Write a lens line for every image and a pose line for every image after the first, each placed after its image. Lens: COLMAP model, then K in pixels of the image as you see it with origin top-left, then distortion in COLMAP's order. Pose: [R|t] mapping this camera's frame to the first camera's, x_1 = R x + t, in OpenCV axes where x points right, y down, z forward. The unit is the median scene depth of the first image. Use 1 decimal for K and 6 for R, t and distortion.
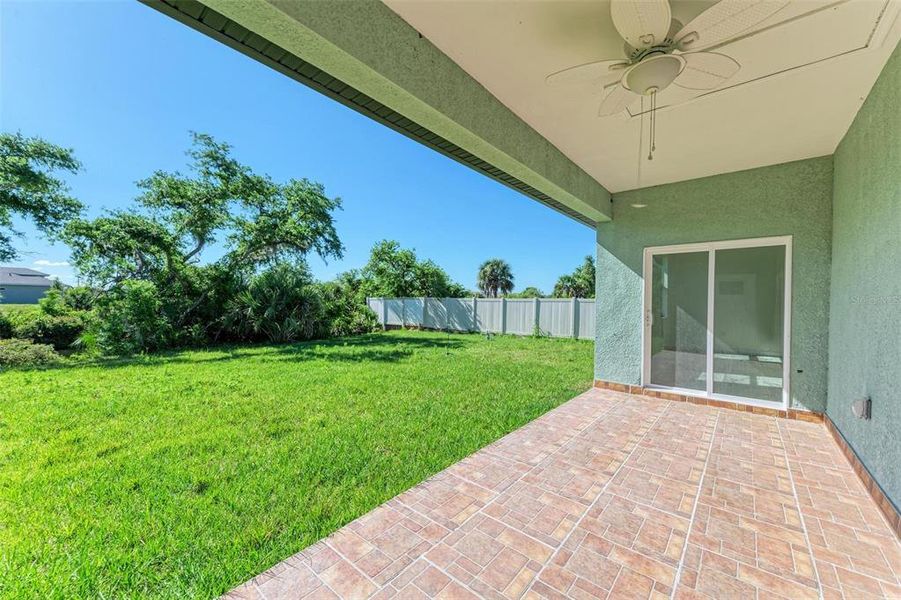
lens RADIAL K [[351.1, 0, 451.7], [0, 351.1, 303.2], [0, 0, 1]] dist [0.015756, -0.000303]
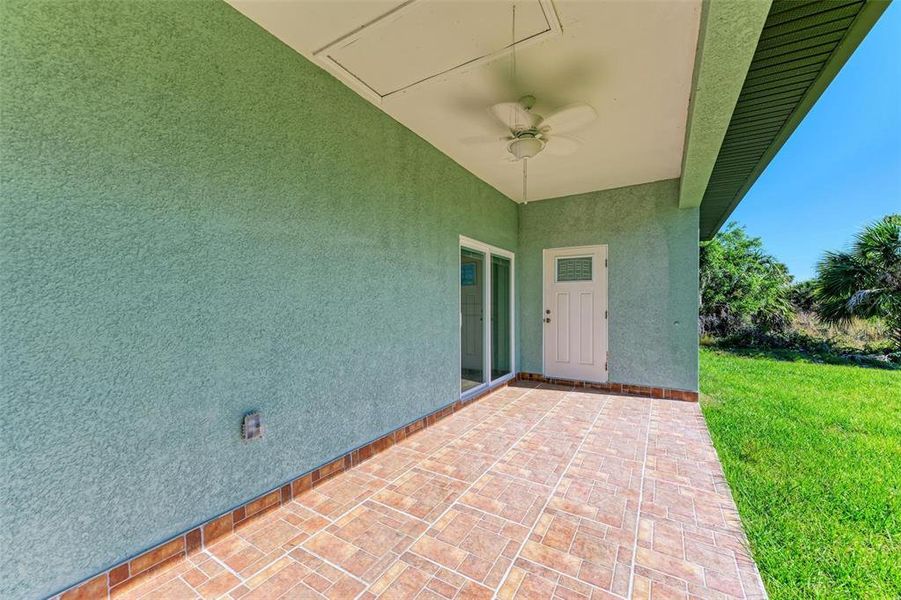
lens RADIAL K [[351.1, 0, 451.7], [0, 351.1, 303.2], [0, 0, 1]] dist [0.015756, -0.000303]
pose [[-0.987902, -0.013312, -0.154504, 0.897788], [-0.014974, 0.999842, 0.009596, 0.003035], [0.154352, 0.011793, -0.987945, 1.978306]]
